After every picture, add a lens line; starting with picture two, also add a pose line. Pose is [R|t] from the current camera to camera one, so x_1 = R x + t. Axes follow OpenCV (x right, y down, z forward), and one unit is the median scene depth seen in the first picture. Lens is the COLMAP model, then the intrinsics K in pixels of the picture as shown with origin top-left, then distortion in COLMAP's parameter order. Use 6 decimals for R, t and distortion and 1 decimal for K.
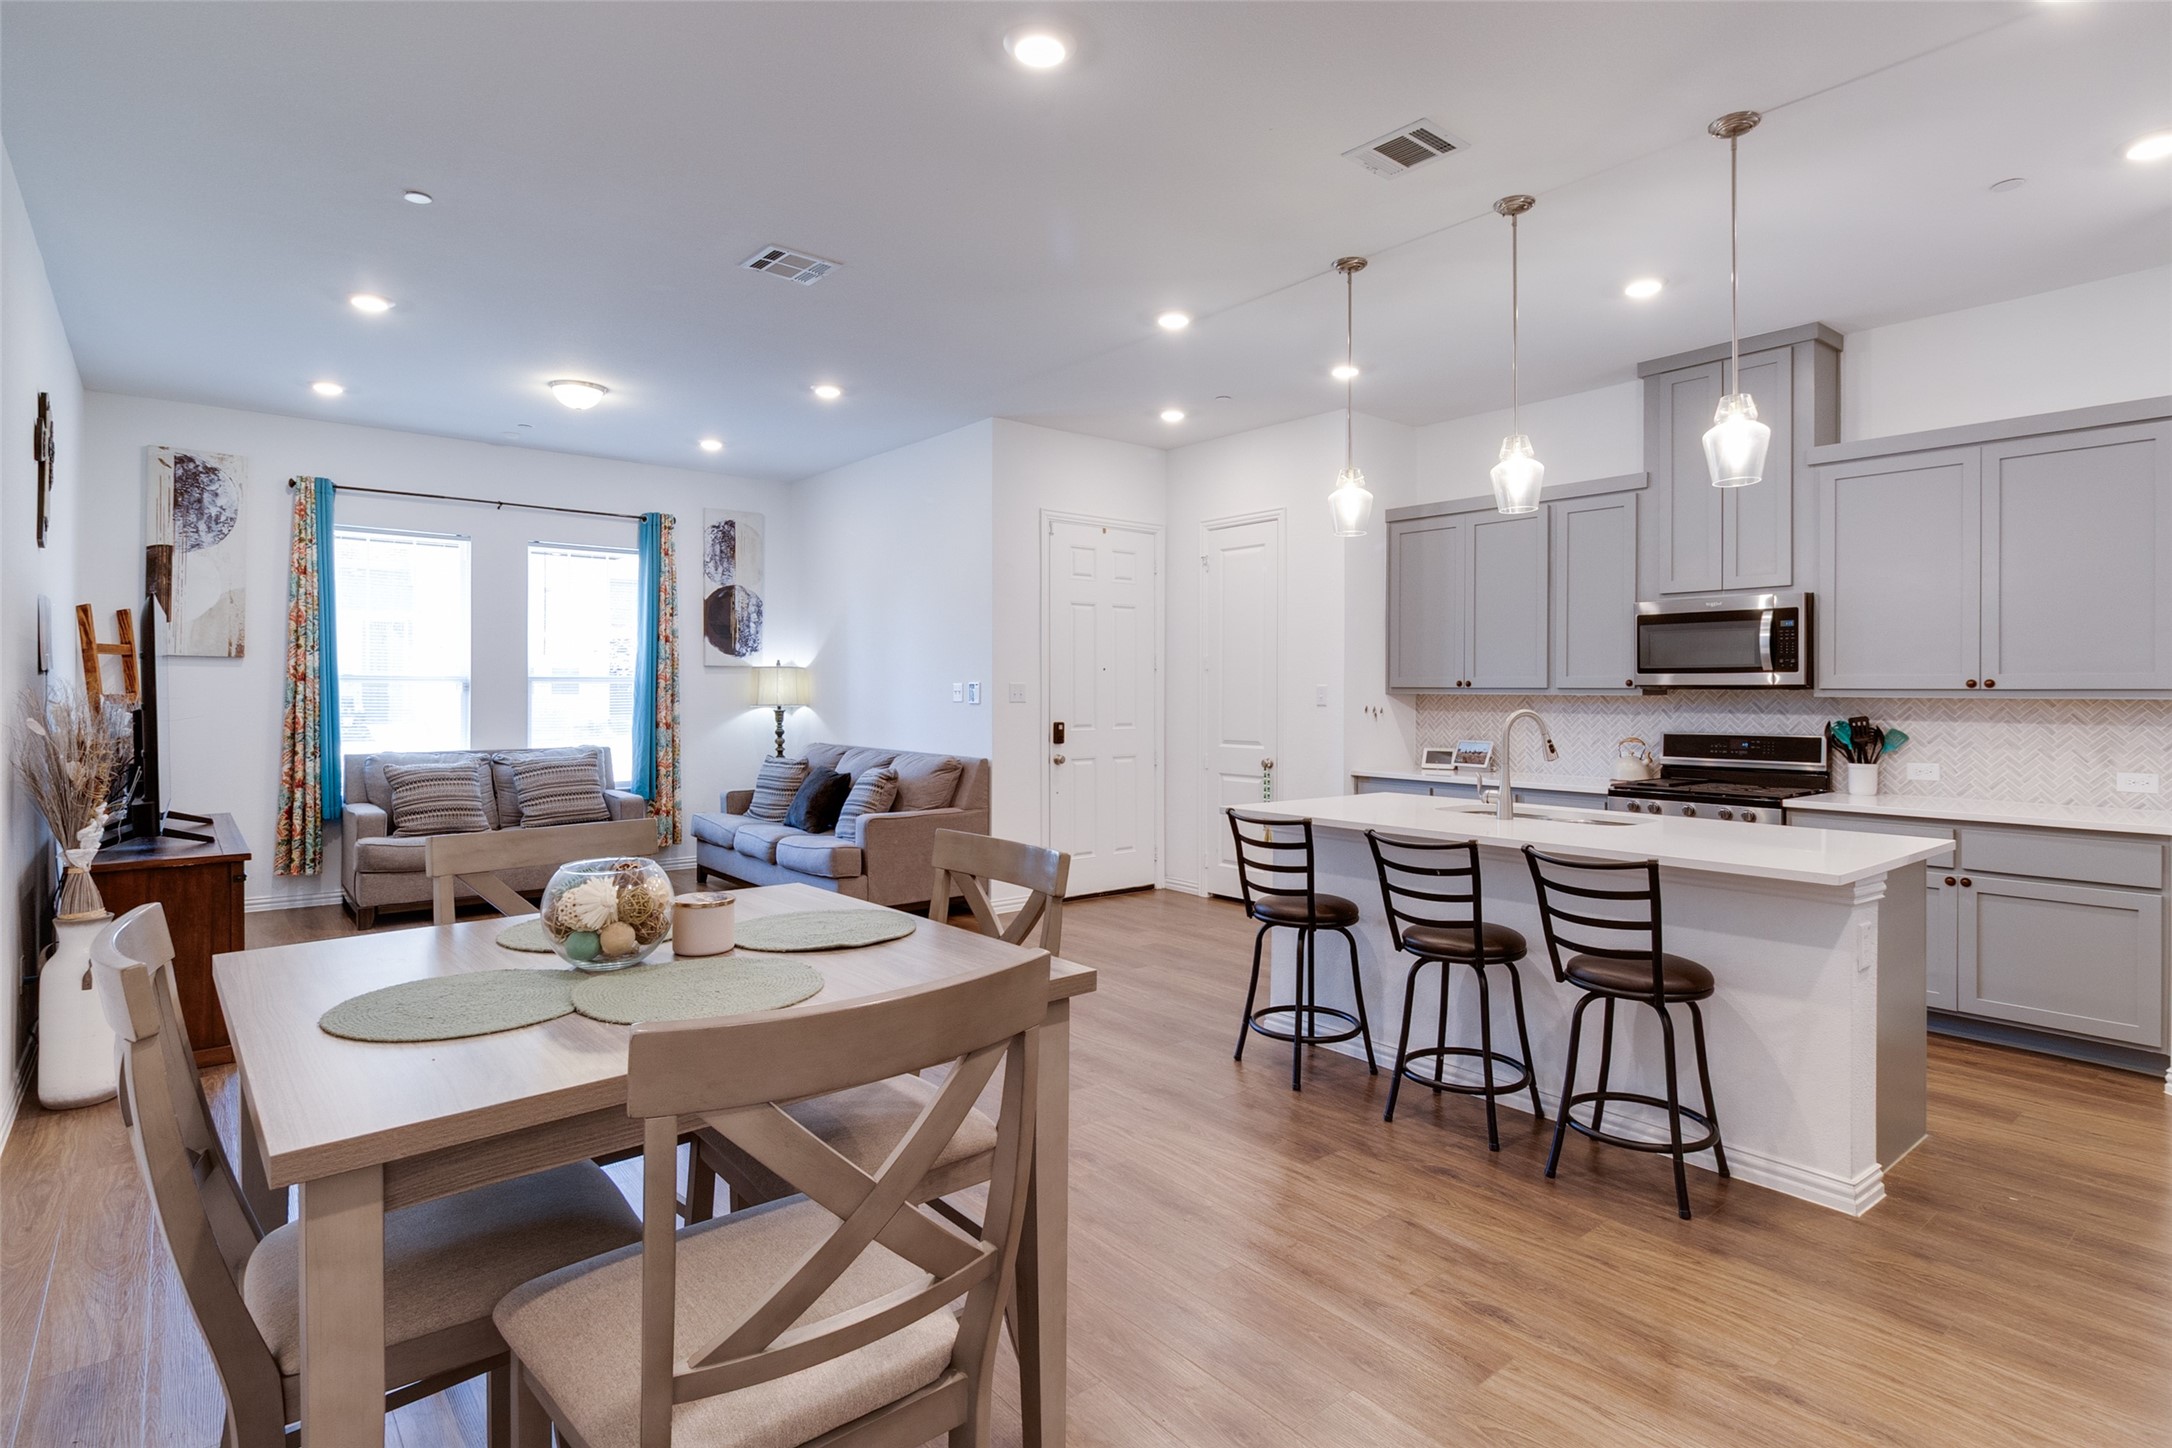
lens RADIAL K [[1099.0, 0, 1096.1], [0, 1099.0, 689.3], [0, 0, 1]] dist [0.001615, -0.000054]
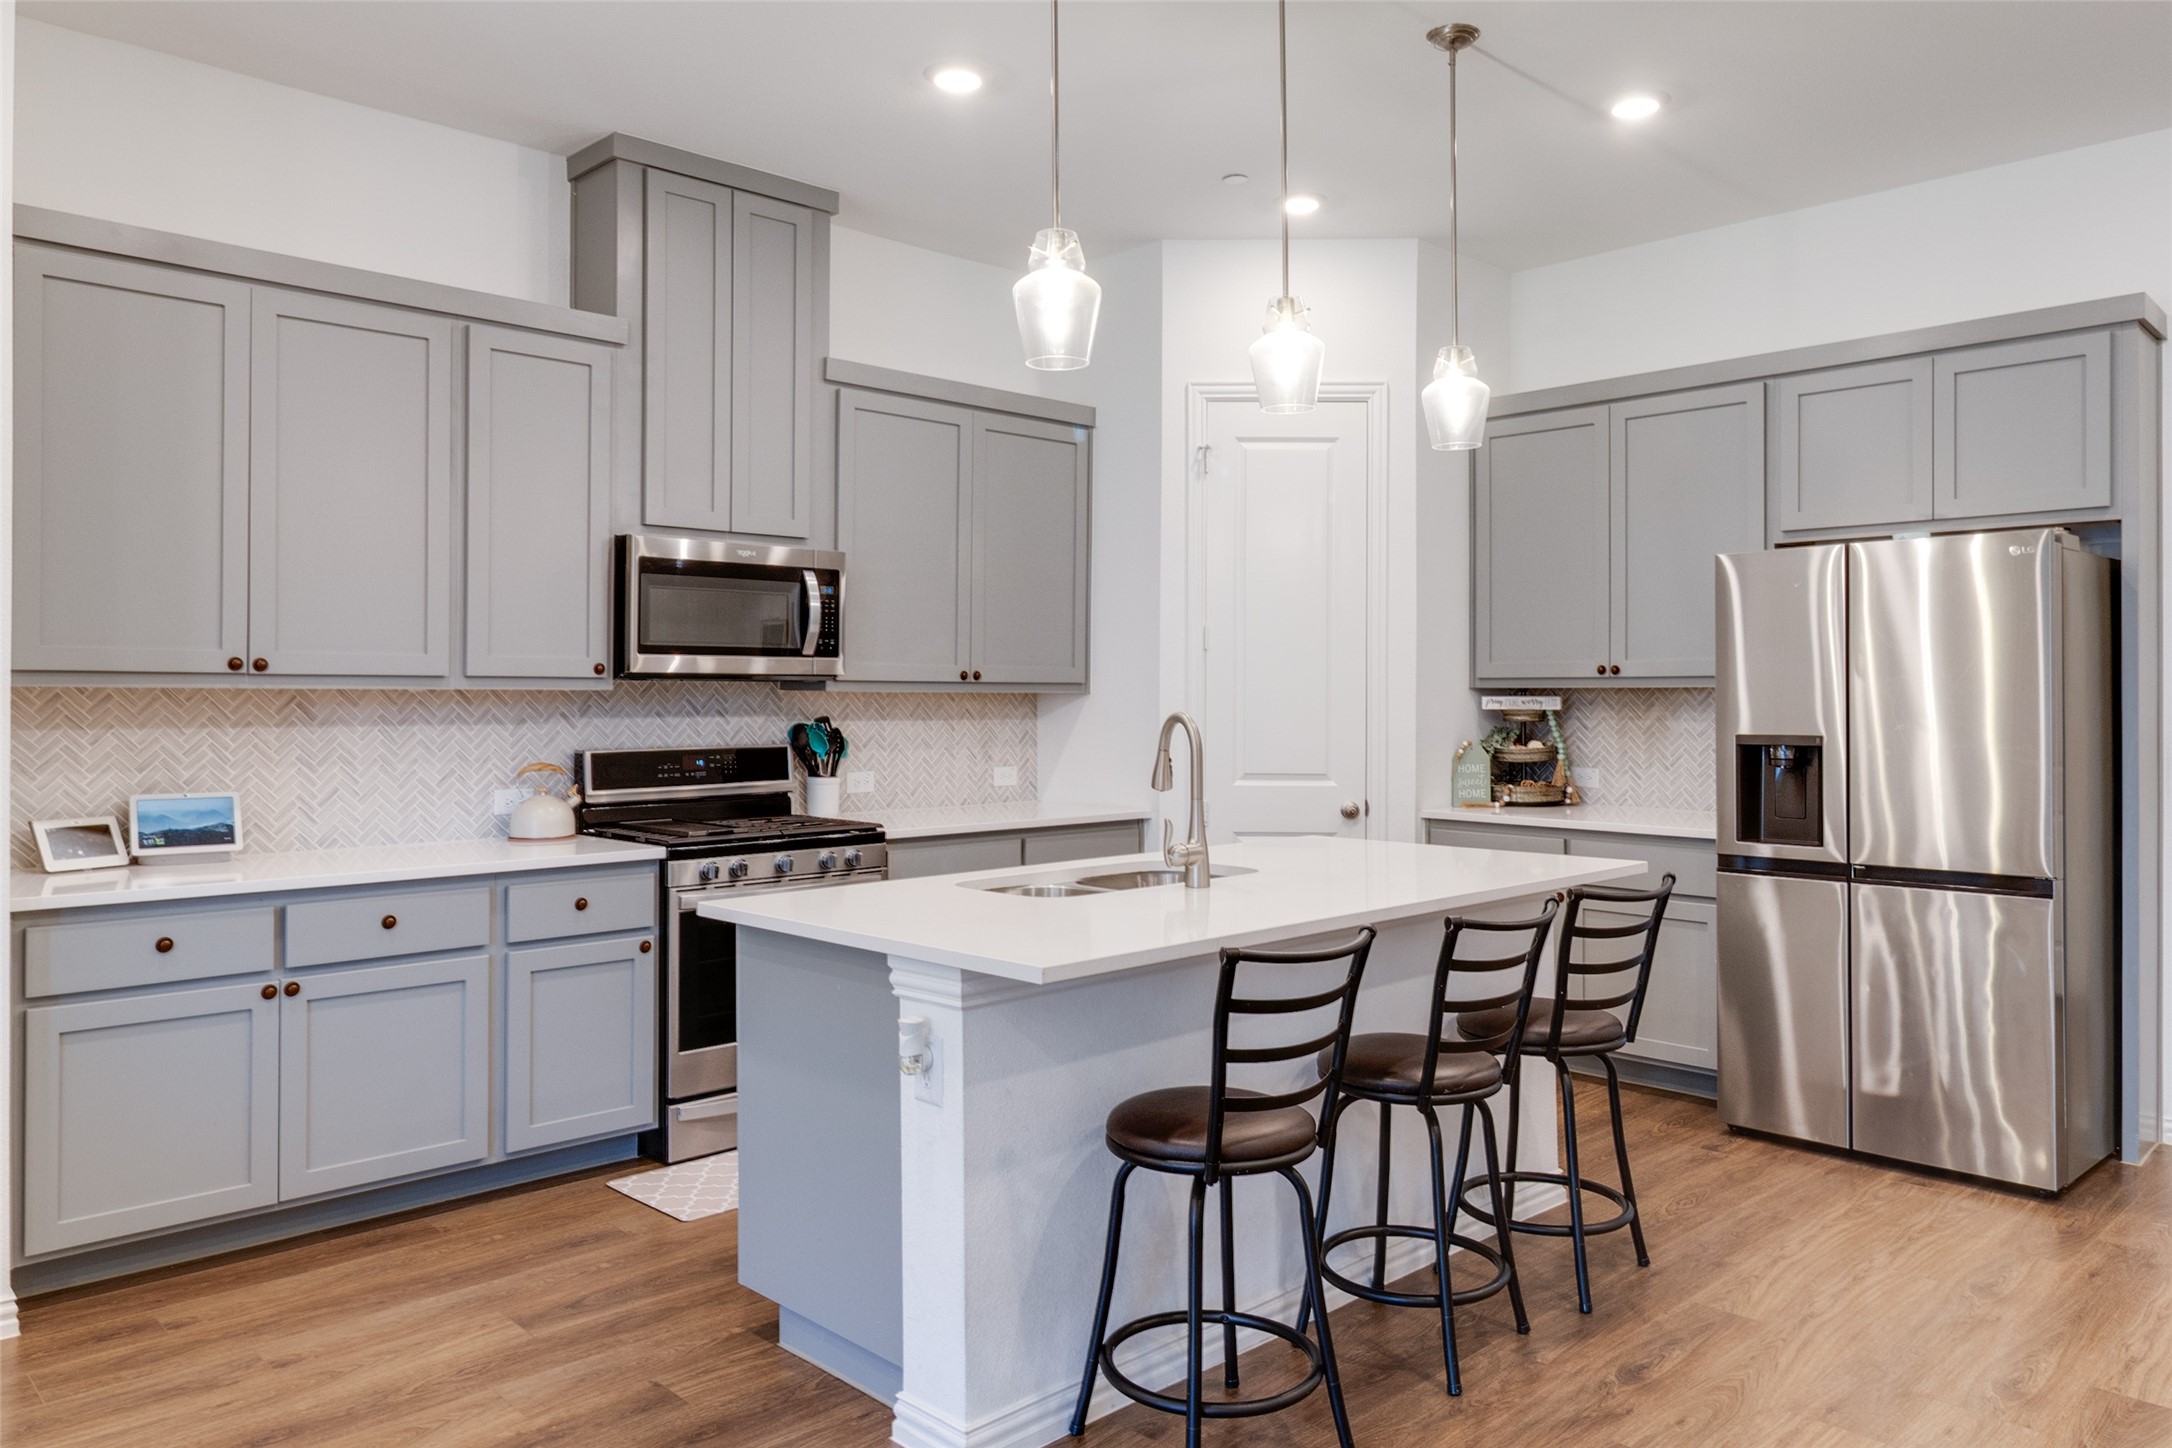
lens RADIAL K [[1492.9, 0, 1127.6], [0, 1492.9, 688.8], [0, 0, 1]] dist [0.005803, -0.001845]
pose [[-0.086540, -0.001025, 0.996248, -0.278503], [-0.004247, 0.999991, 0.000660, 0.002444], [-0.996239, -0.004174, -0.086543, 0.649339]]
